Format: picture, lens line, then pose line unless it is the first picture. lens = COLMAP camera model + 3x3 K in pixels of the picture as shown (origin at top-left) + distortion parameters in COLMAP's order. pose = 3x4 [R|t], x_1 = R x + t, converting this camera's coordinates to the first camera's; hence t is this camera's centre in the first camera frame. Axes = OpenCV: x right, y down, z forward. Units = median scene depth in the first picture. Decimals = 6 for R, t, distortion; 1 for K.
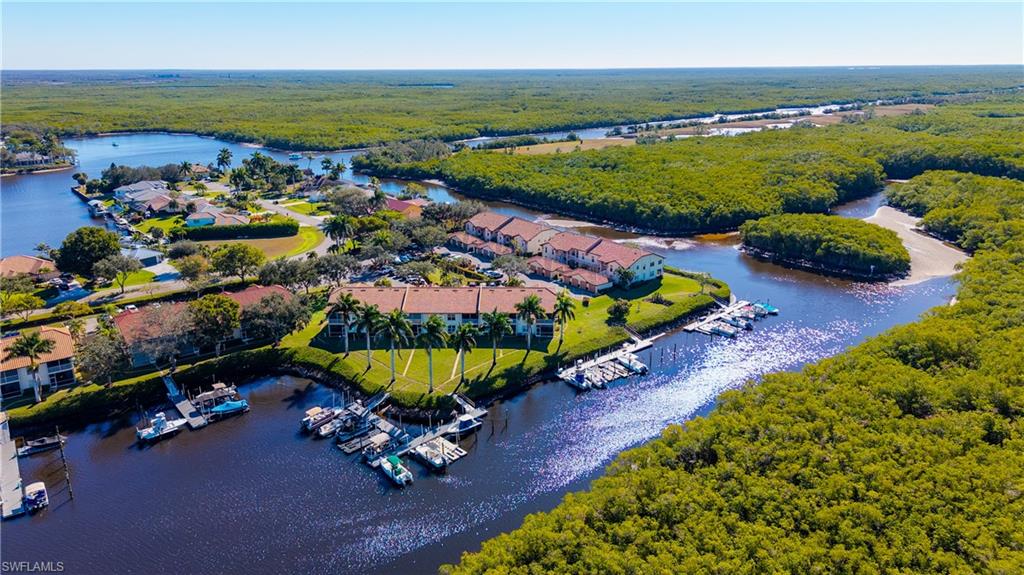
lens RADIAL K [[685.1, 0, 510.0], [0, 685.1, 286.5], [0, 0, 1]] dist [0.011302, 0.003338]
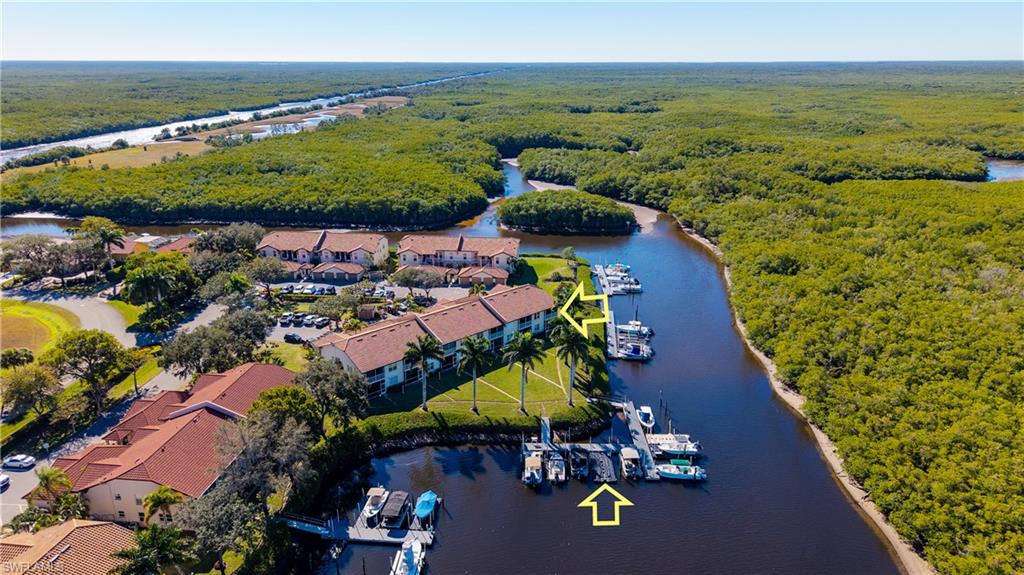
lens RADIAL K [[685.1, 0, 511.4], [0, 685.1, 287.2], [0, 0, 1]] dist [0.011302, 0.003338]
pose [[0.707271, -0.212854, 0.674137, -0.471882], [0.207607, 0.974086, 0.089750, -0.065458], [-0.675772, 0.076478, 0.733133, 0.206806]]
